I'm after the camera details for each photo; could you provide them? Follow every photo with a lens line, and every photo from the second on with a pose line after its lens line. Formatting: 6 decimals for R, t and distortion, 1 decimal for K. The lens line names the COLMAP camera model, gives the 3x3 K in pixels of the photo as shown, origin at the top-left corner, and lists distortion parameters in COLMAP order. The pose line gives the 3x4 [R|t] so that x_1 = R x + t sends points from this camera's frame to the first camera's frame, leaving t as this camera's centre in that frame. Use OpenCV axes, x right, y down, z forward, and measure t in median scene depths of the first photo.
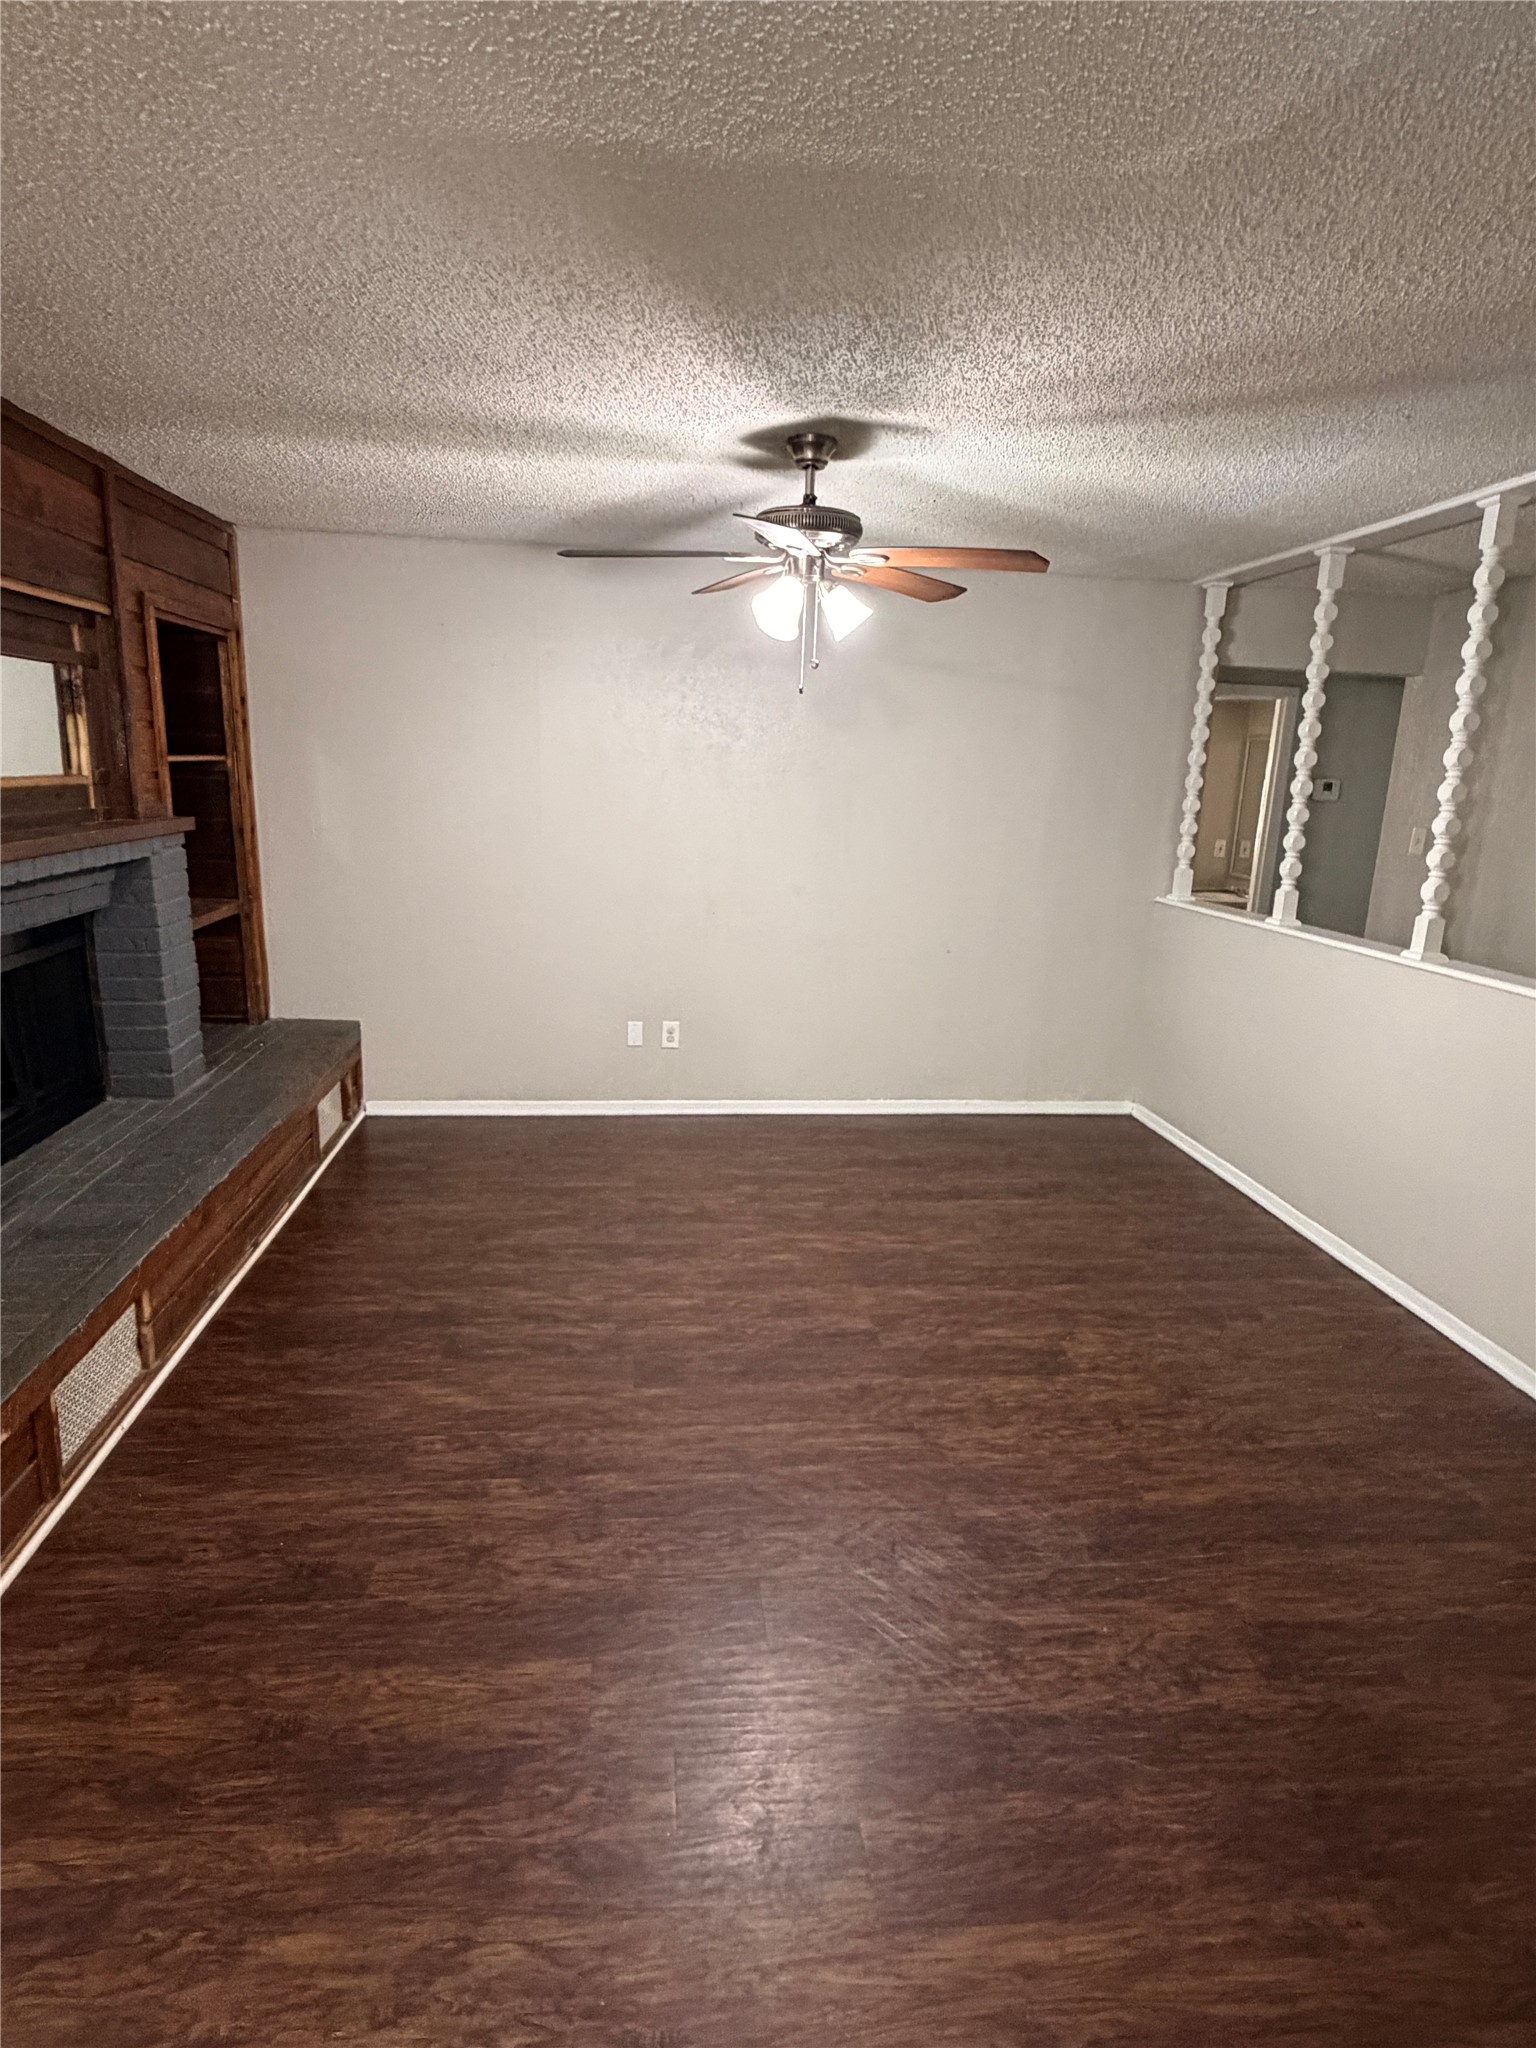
lens RADIAL K [[1127.2, 0, 775.4], [0, 1127.2, 1013.6], [0, 0, 1]] dist [-0.008786, 0.000490]
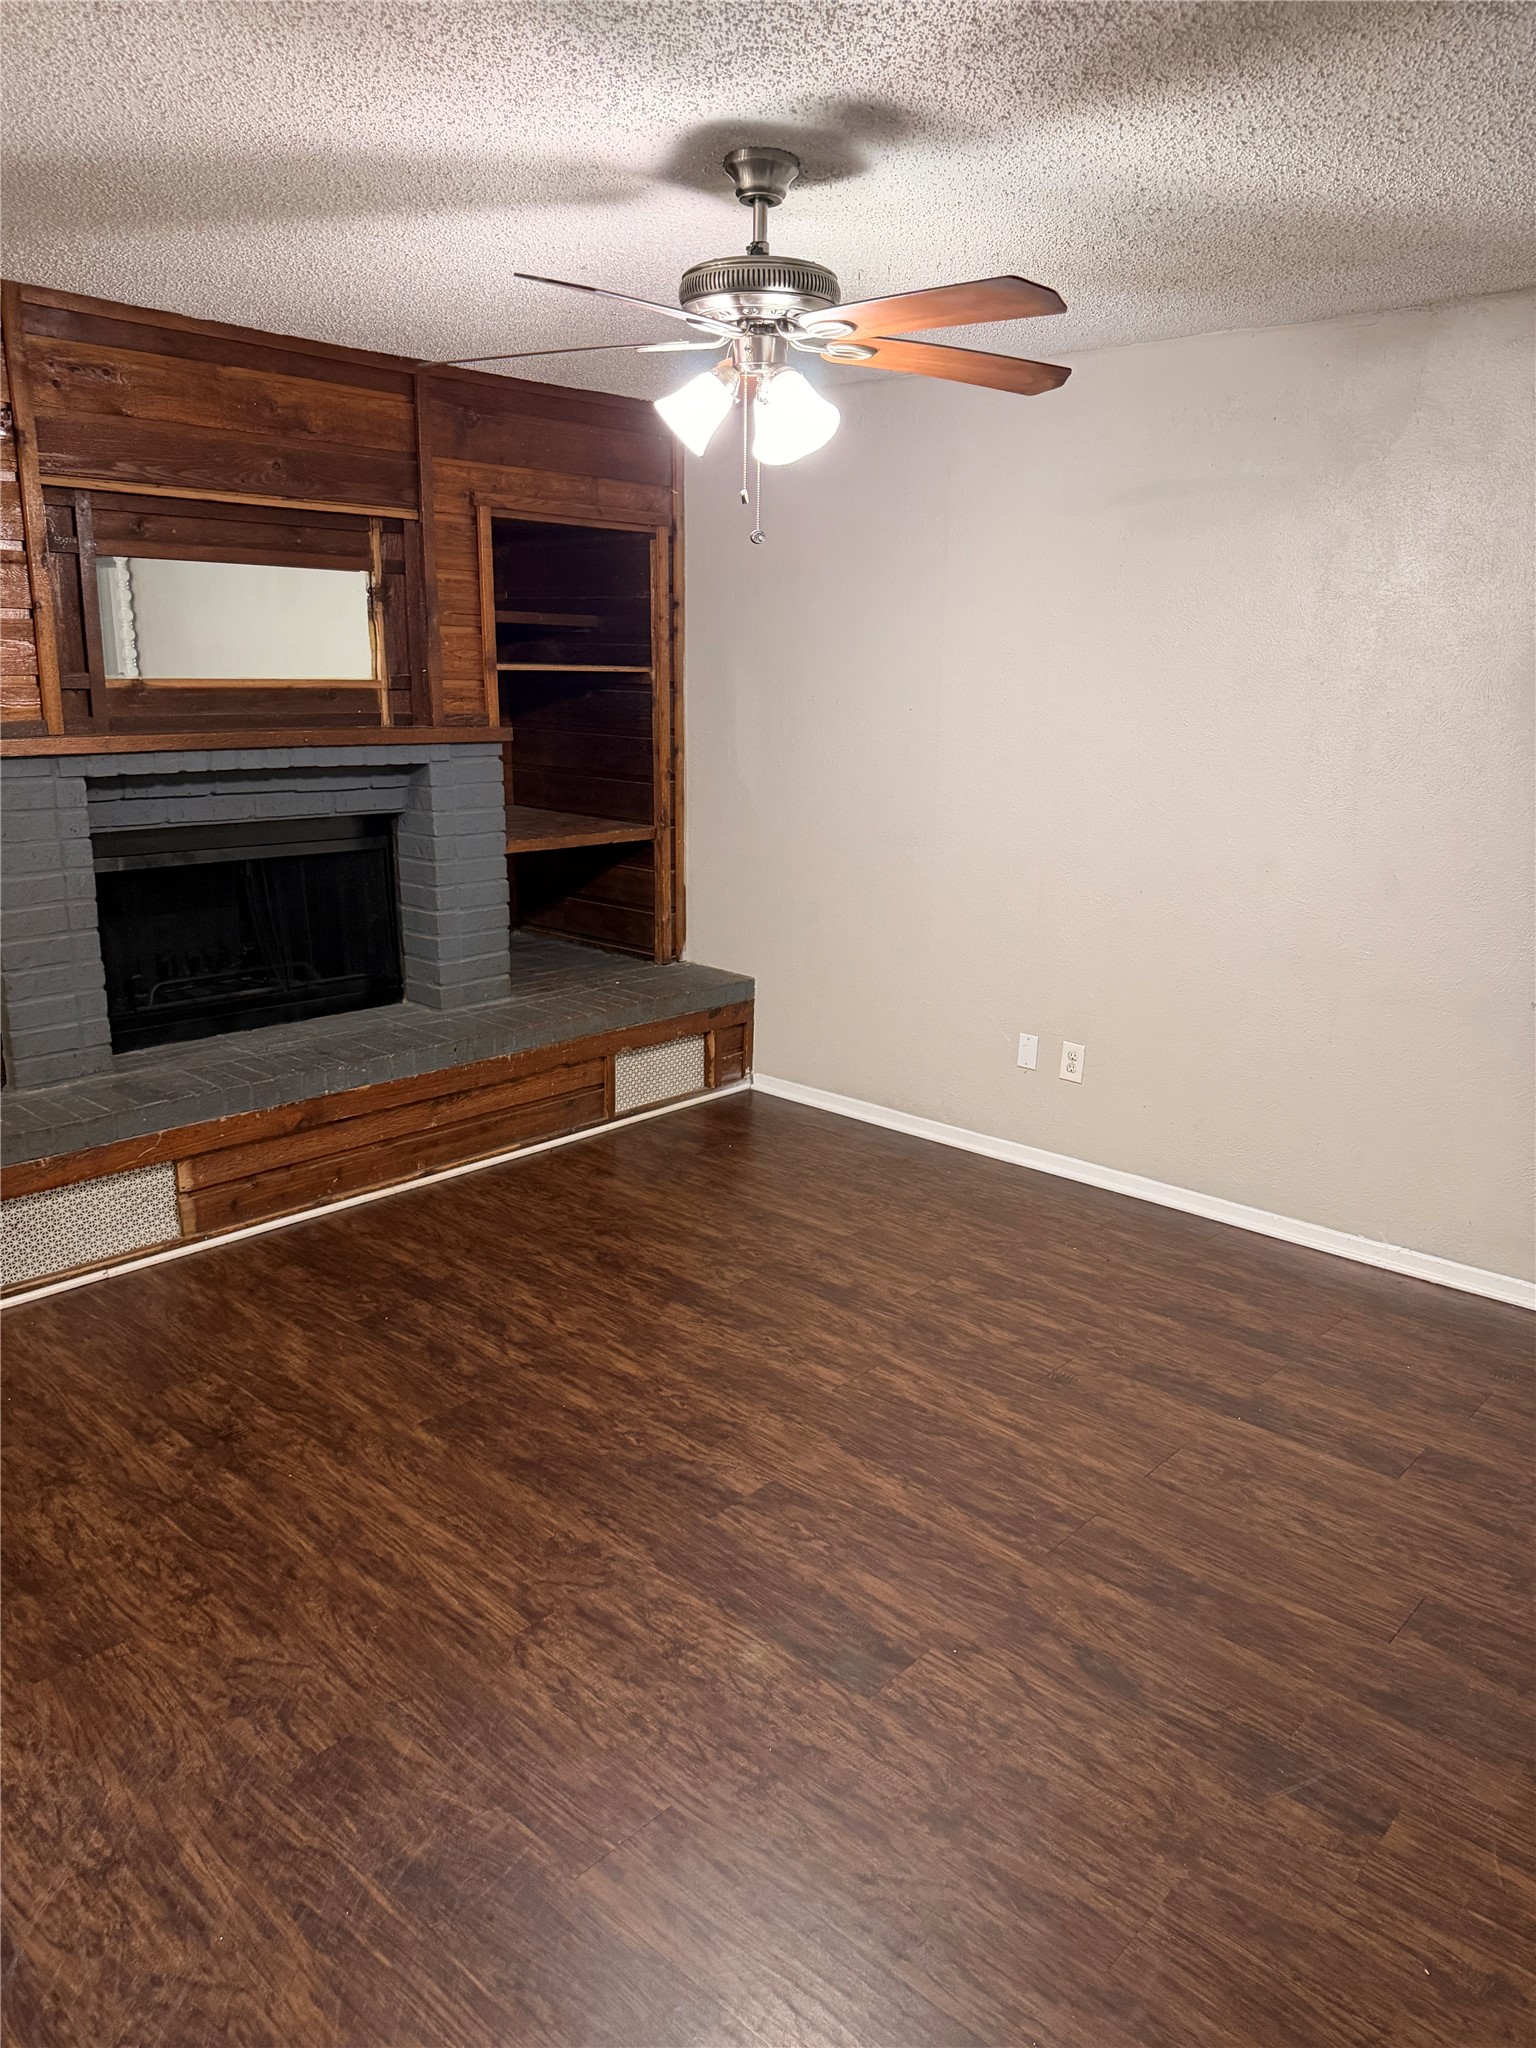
lens RADIAL K [[1443.2, 0, 771.1], [0, 1443.2, 1024.5], [0, 0, 1]] dist [0.065969, -0.088344]
pose [[0.657181, 0.162630, -0.735979, 0.609885], [-0.163053, 0.983998, 0.071839, -0.052978], [0.735885, 0.072792, 0.673182, 0.367709]]
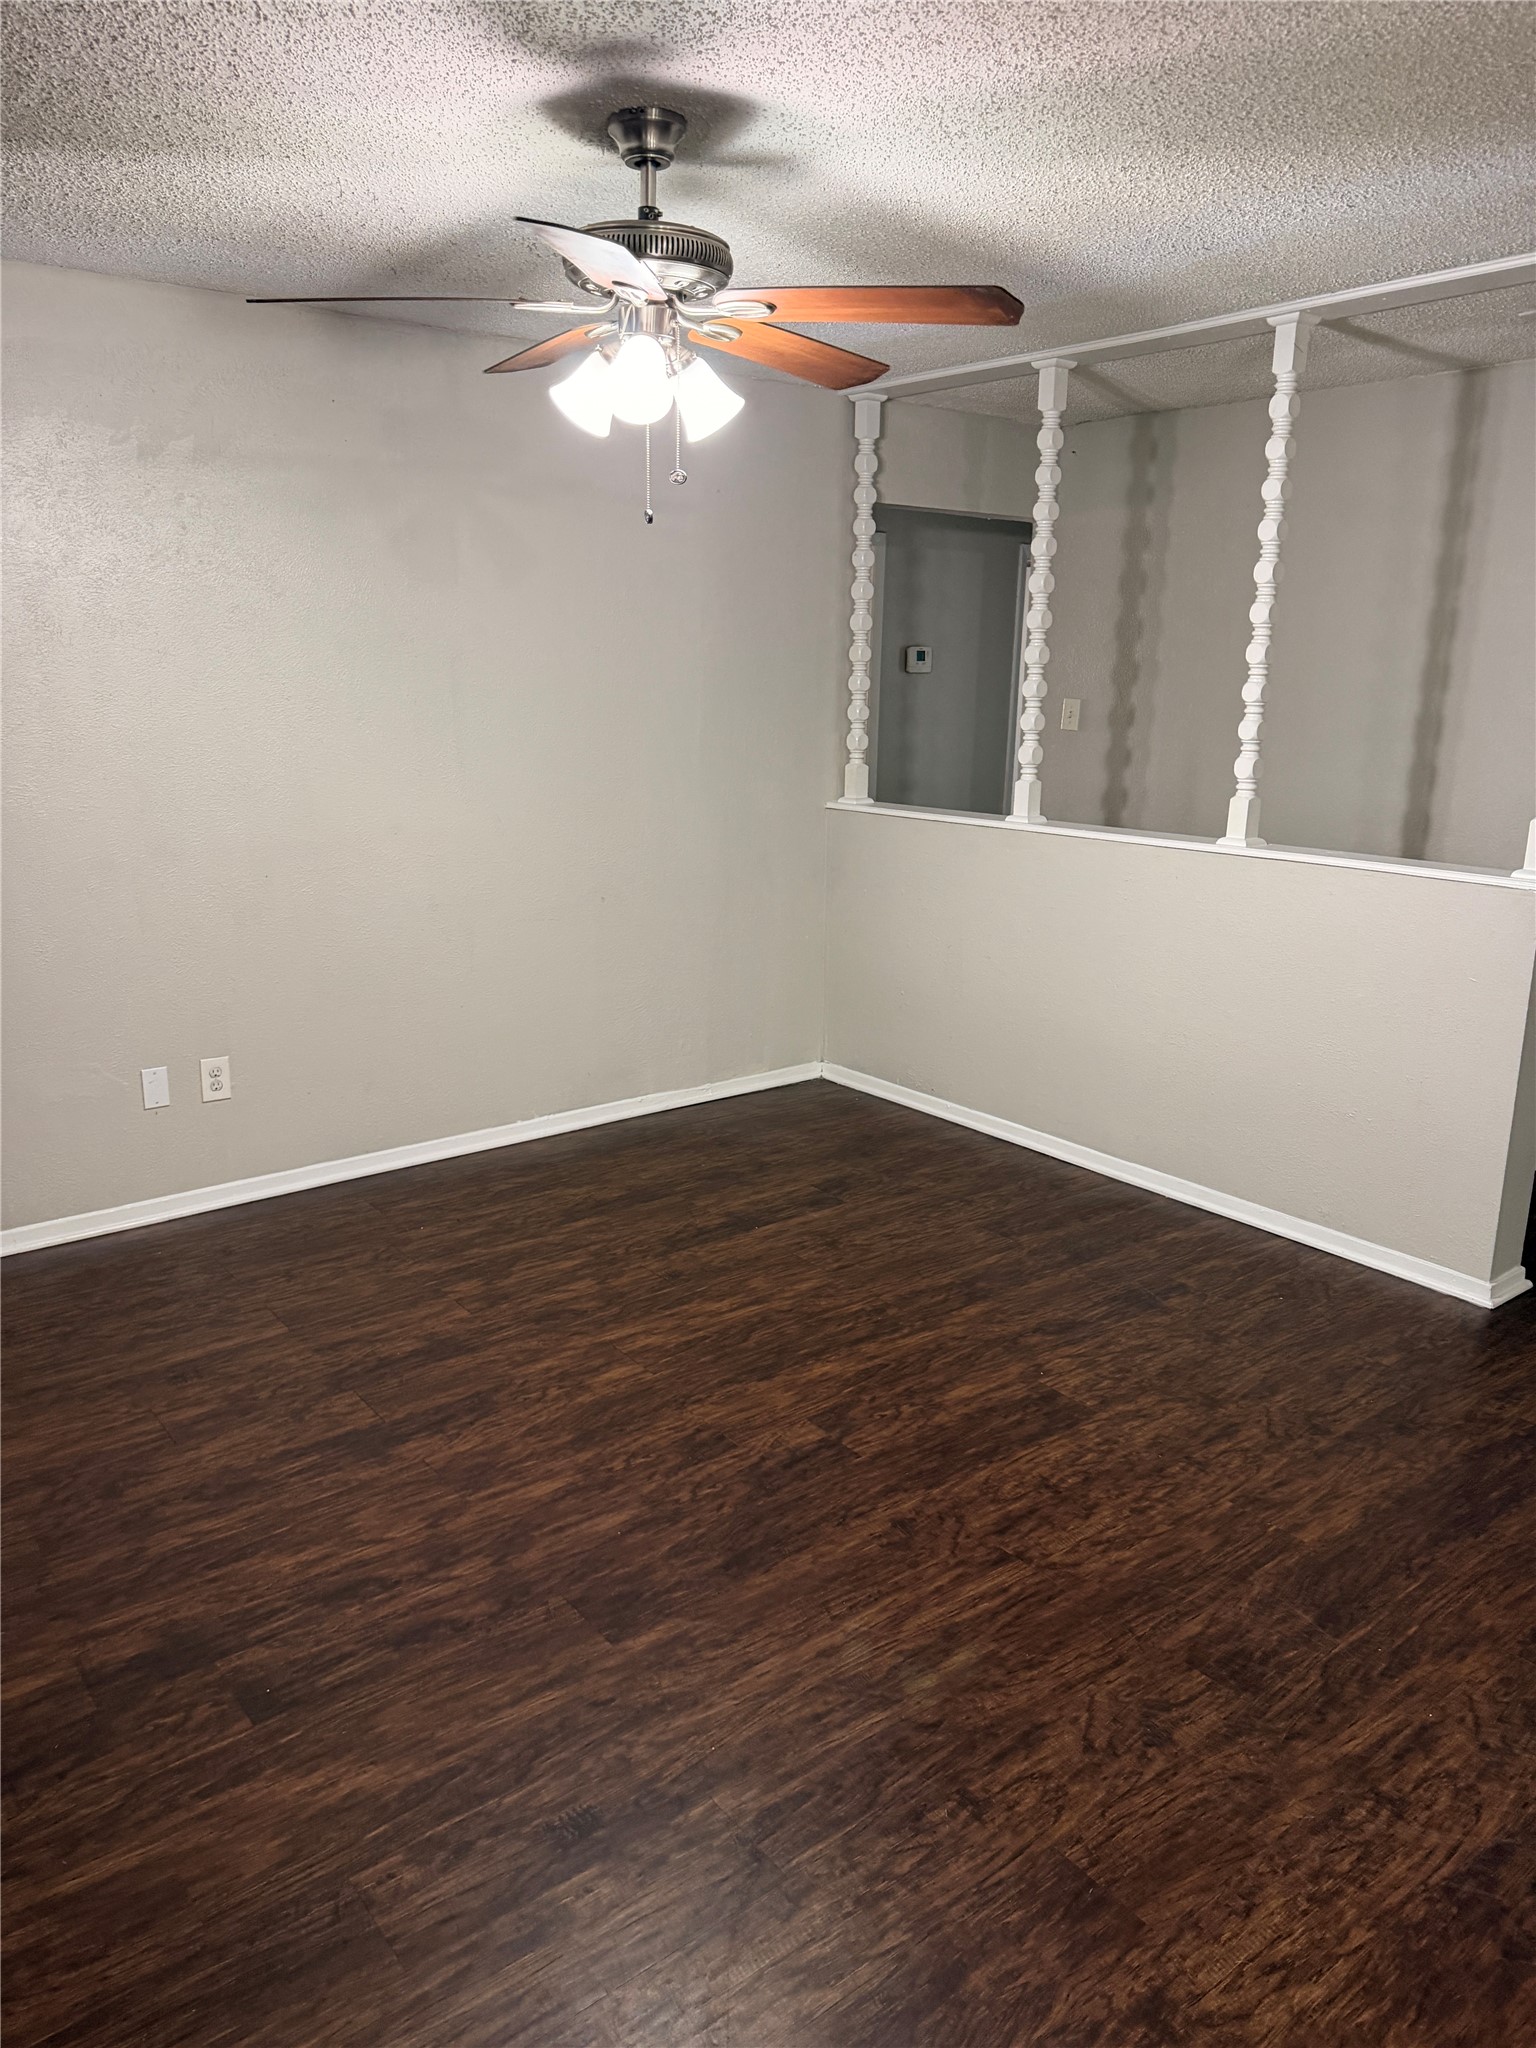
lens RADIAL K [[1443.2, 0, 795.4], [0, 1443.2, 1020.7], [0, 0, 1]] dist [0.065969, -0.088344]
pose [[0.845017, -0.152722, 0.512467, -0.321211], [0.131074, 0.988269, 0.078387, -0.048092], [-0.518427, 0.000933, 0.855121, 0.203368]]
